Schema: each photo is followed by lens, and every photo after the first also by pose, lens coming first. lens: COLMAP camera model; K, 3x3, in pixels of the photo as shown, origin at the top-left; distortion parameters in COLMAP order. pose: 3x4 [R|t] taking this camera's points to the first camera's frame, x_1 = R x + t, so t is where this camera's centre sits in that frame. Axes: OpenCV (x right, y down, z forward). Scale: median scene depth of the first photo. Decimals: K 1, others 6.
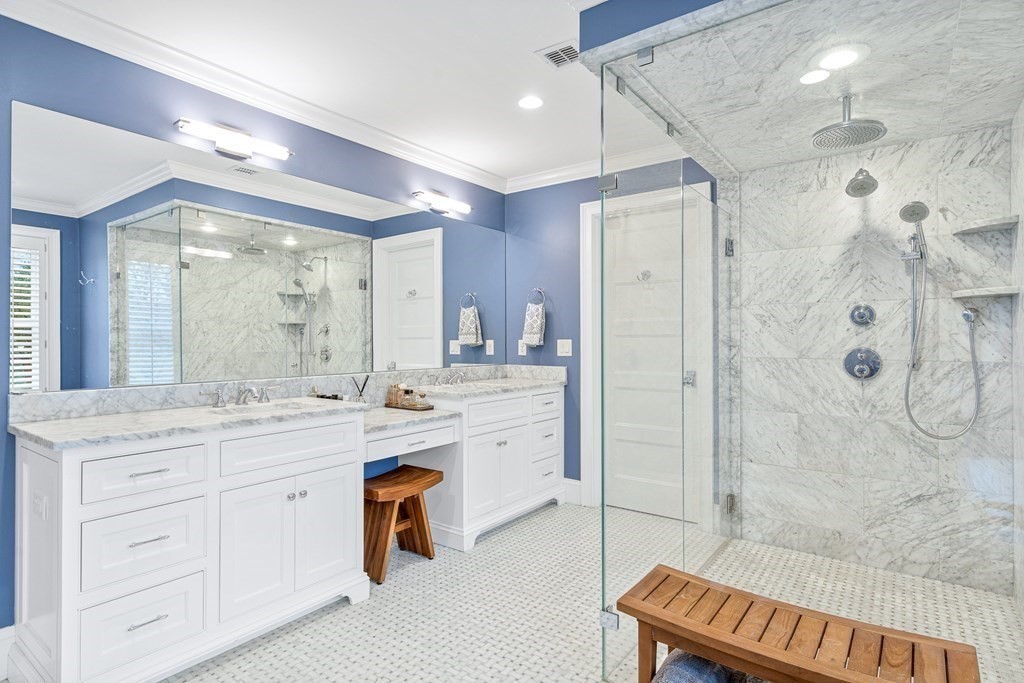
lens RADIAL K [[538.2, 0, 513.5], [0, 538.2, 337.7], [0, 0, 1]] dist [-0.000100, -0.000421]
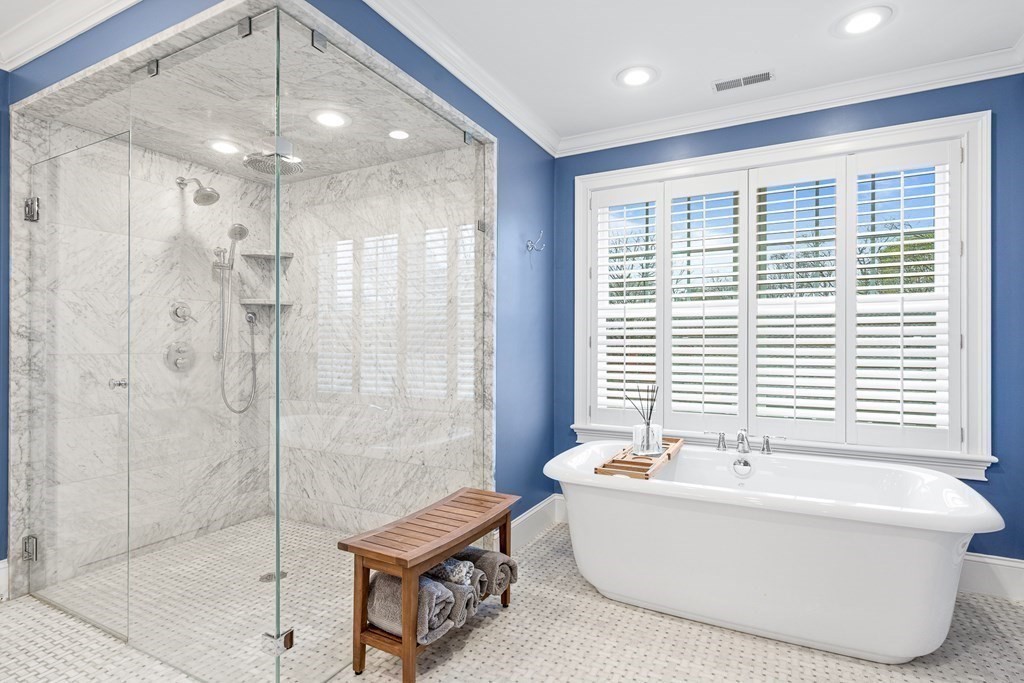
lens RADIAL K [[513.9, 0, 513.0], [0, 513.9, 345.2], [0, 0, 1]] dist [0.003008, 0.000450]
pose [[-0.155198, -0.001018, 0.987883, -0.475258], [-0.006600, 0.999978, -0.000006, 0.020518], [-0.987861, -0.006521, -0.155201, 0.503384]]
